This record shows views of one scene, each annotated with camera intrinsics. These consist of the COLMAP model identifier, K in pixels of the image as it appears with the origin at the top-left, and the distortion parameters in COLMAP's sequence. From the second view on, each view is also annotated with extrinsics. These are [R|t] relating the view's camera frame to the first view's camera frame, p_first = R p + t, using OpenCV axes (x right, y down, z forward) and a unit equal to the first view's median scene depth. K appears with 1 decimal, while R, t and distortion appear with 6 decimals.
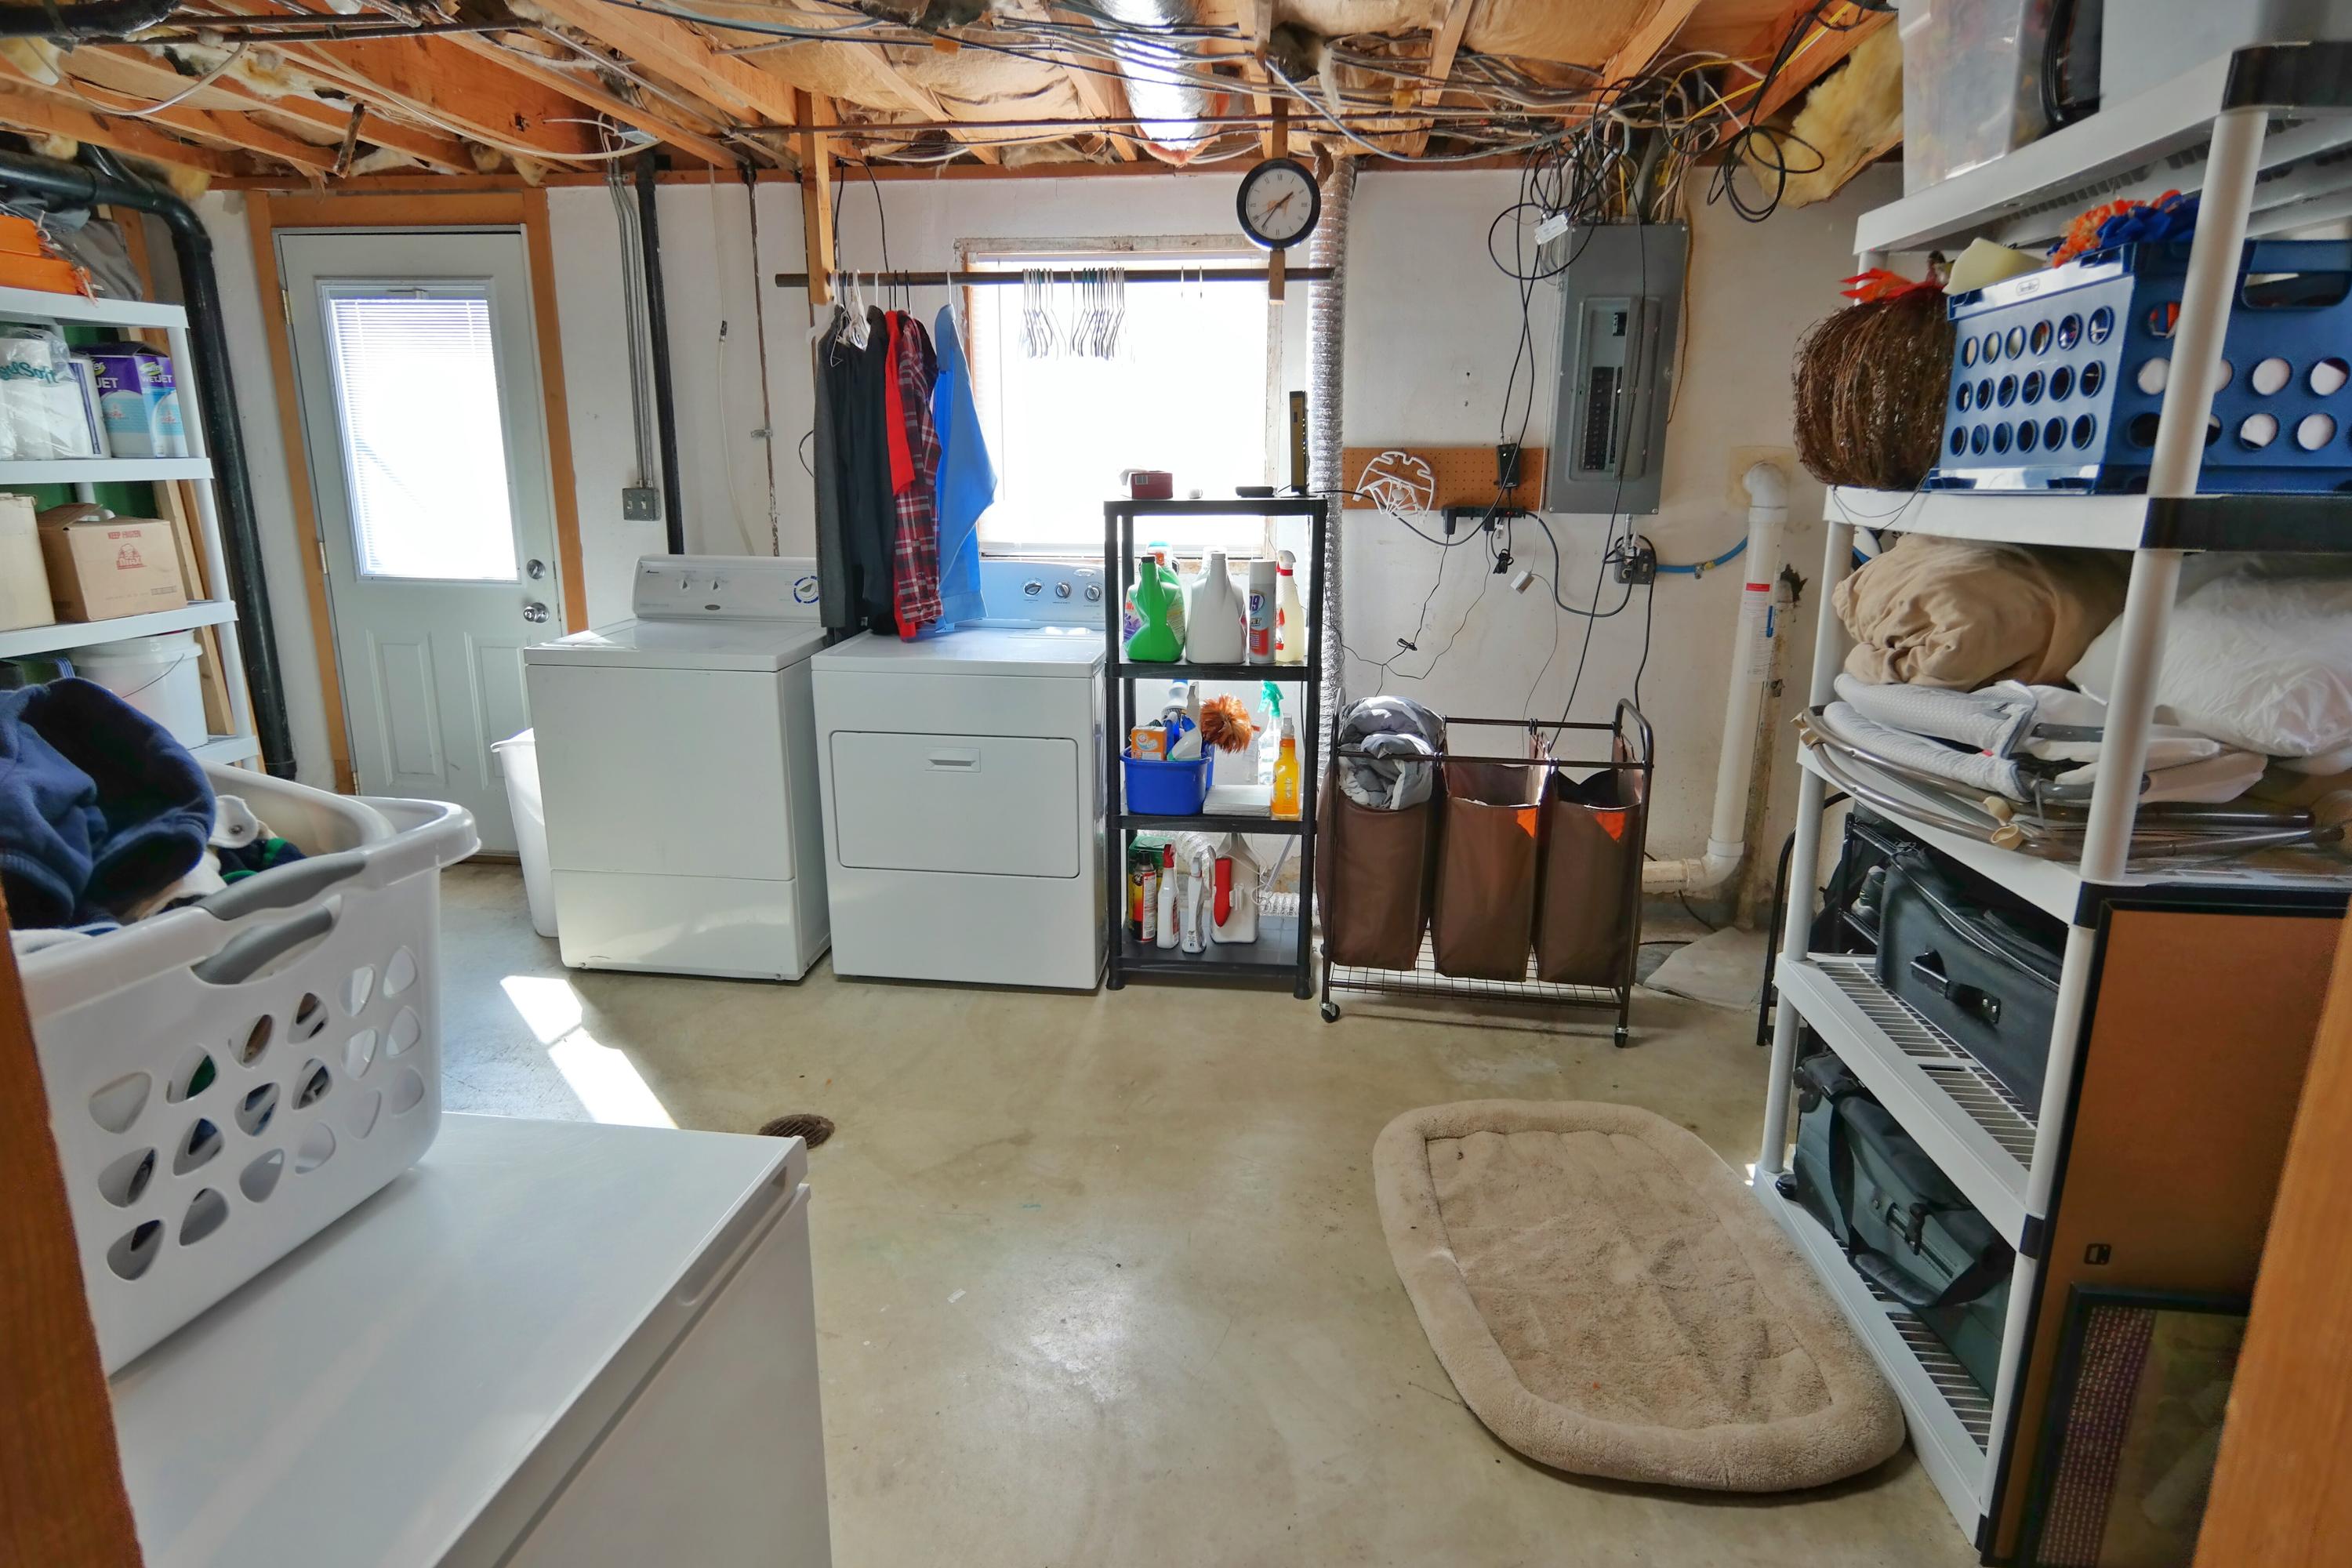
lens RADIAL K [[1292.1, 0, 1168.8], [0, 1292.1, 788.2], [0, 0, 1]] dist [-0.002710, 0.013192]
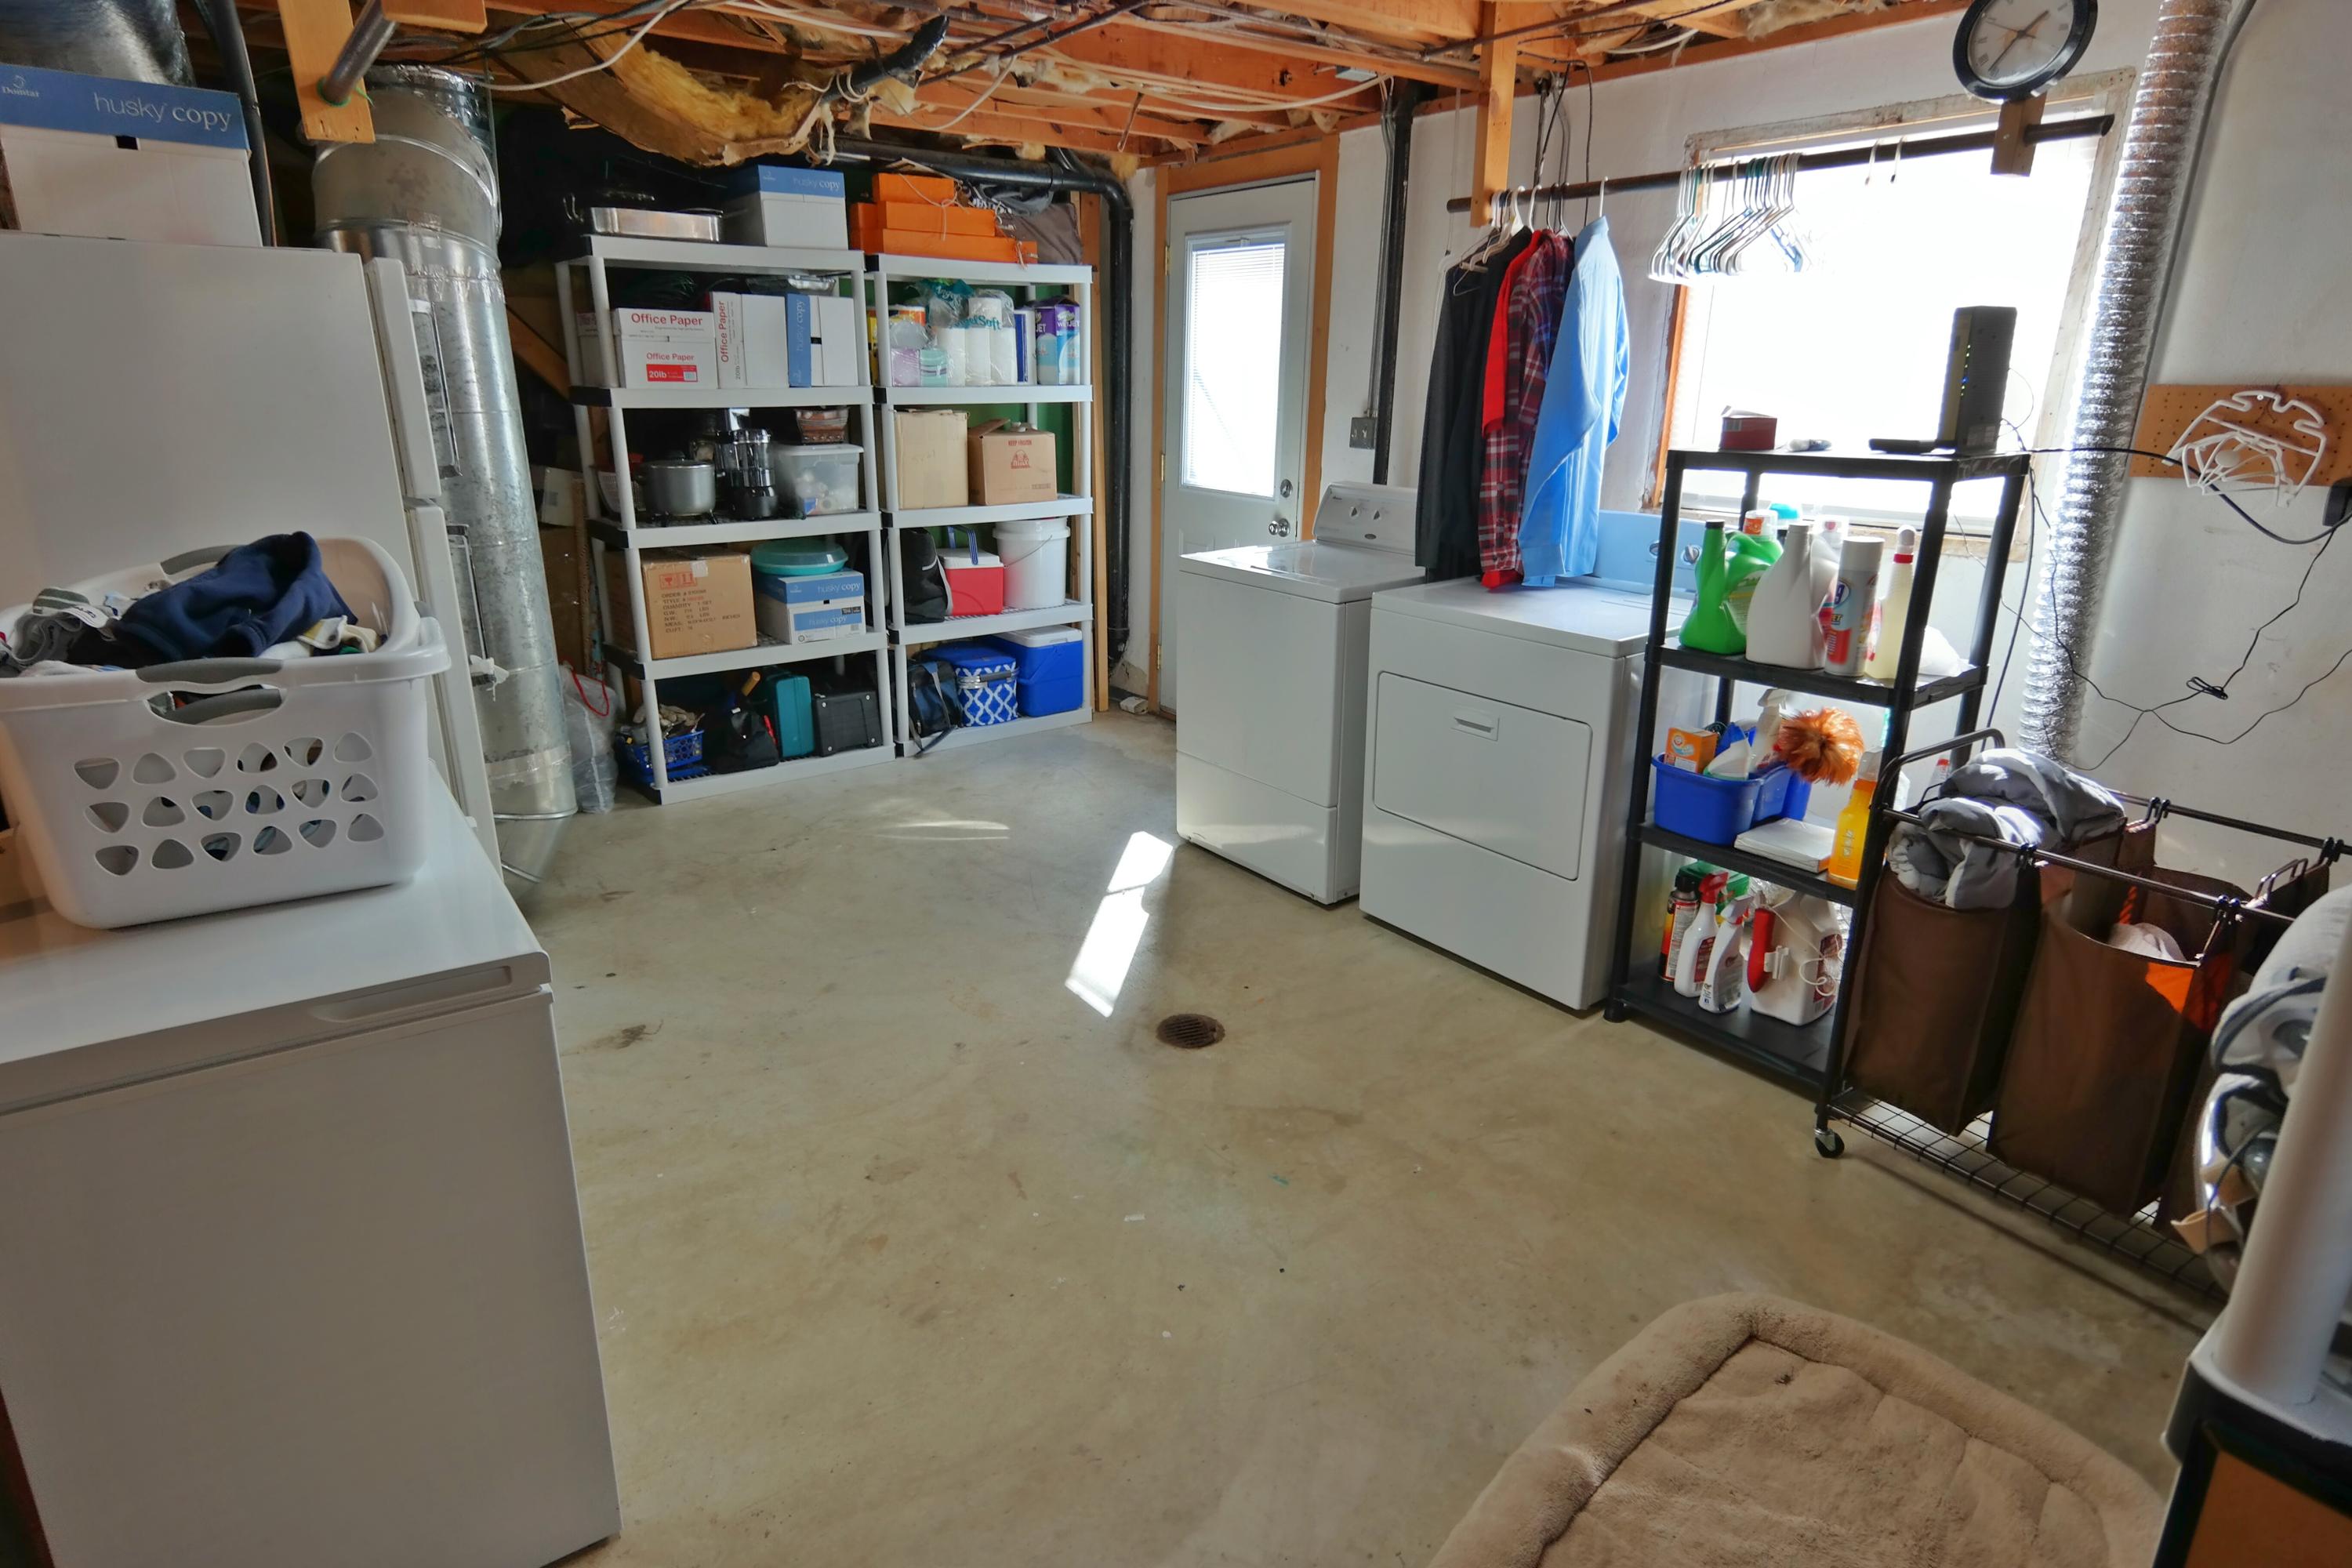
lens RADIAL K [[1292.1, 0, 1168.8], [0, 1292.1, 788.2], [0, 0, 1]] dist [-0.002710, 0.013192]
pose [[0.690631, 0.225459, -0.687166, 0.315747], [-0.187991, 0.973468, 0.130456, -0.052987], [0.698347, 0.039084, 0.714692, 0.172702]]
